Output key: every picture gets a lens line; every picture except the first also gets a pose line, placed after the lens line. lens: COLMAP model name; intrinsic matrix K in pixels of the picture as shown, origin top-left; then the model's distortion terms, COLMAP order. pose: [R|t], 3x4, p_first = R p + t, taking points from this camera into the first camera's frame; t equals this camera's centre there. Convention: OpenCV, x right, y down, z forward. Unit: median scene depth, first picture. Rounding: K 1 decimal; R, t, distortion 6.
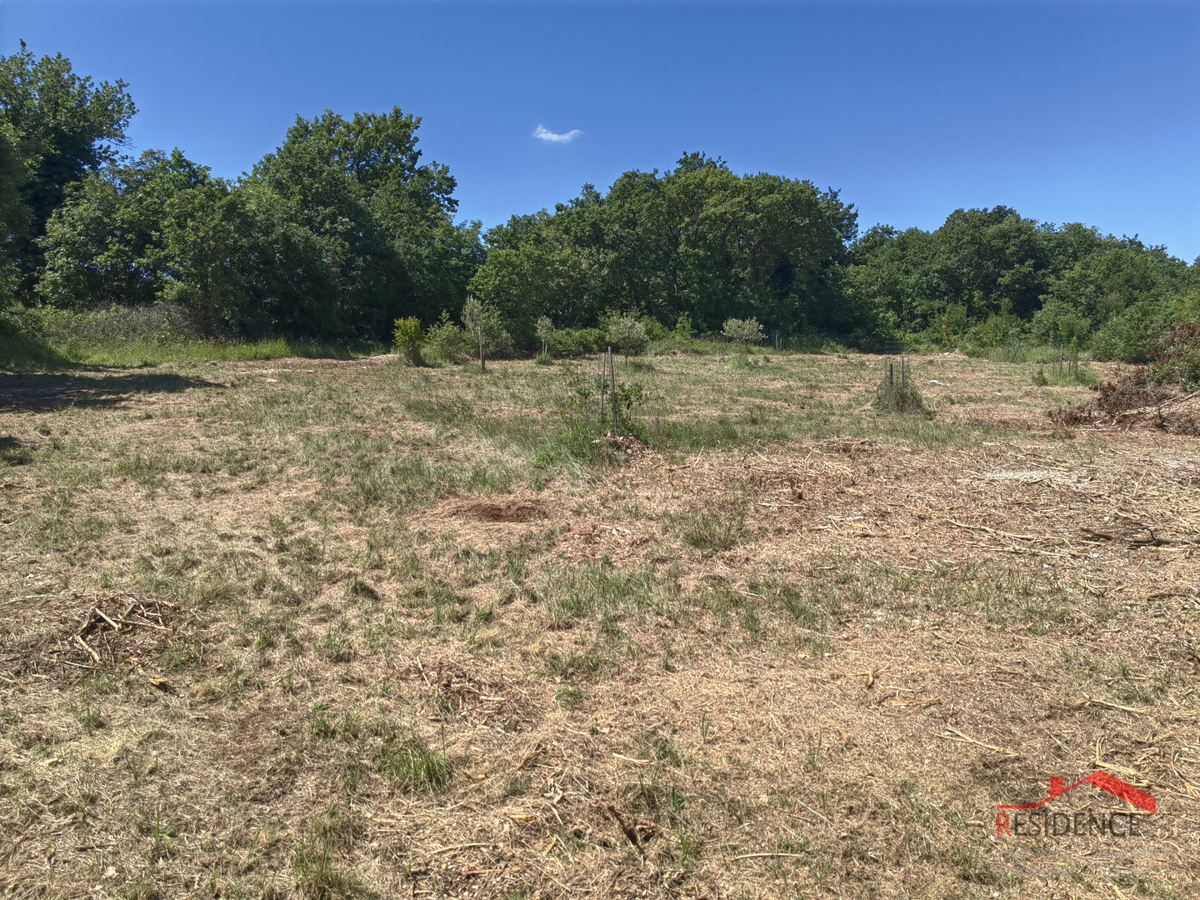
lens RADIAL K [[910.3, 0, 603.9], [0, 910.3, 449.4], [0, 0, 1]] dist [-0.001086, -0.006491]
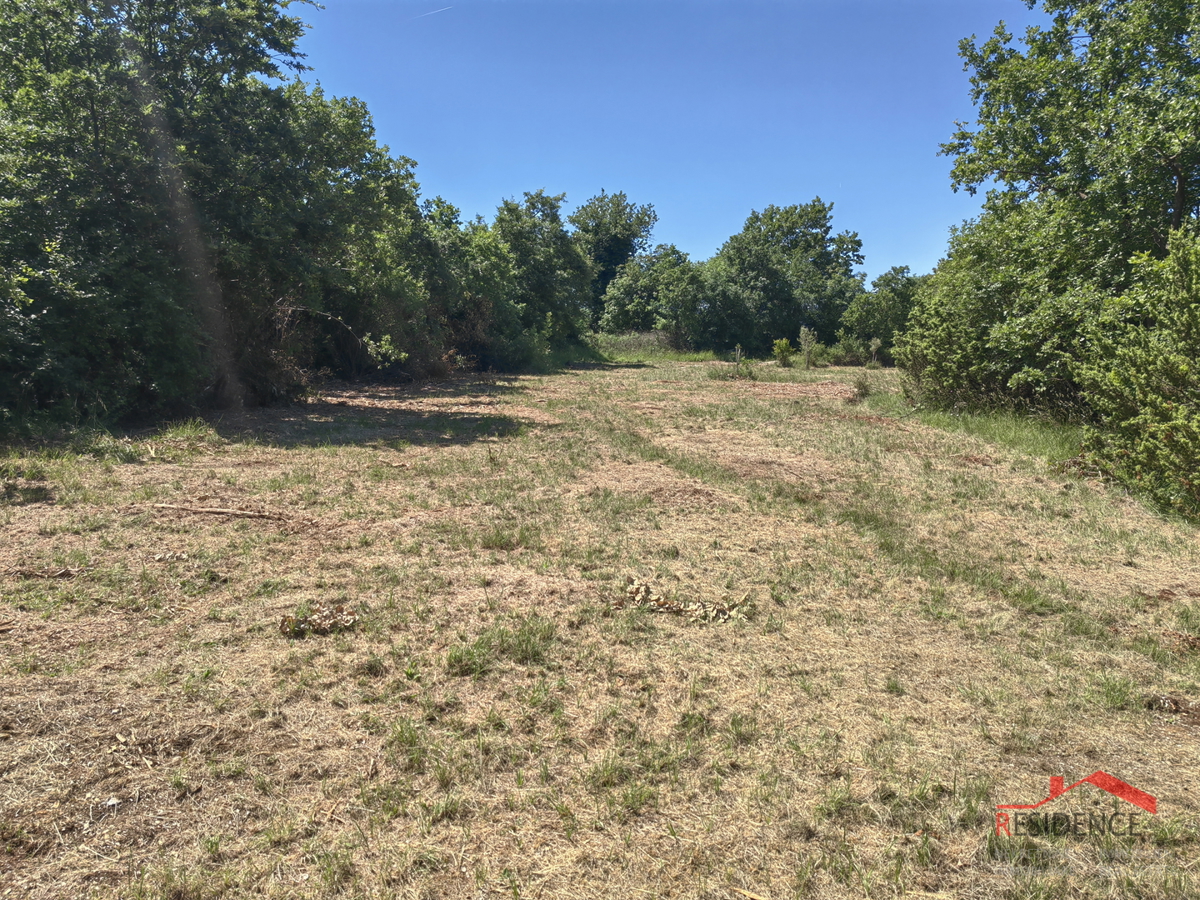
lens RADIAL K [[910.3, 0, 599.5], [0, 910.3, 450.9], [0, 0, 1]] dist [-0.001086, -0.006491]
pose [[0.842006, 0.066220, -0.535388, 0.386664], [-0.078737, 0.996895, -0.000527, 0.083927], [0.533691, 0.042599, 0.844606, -0.556308]]
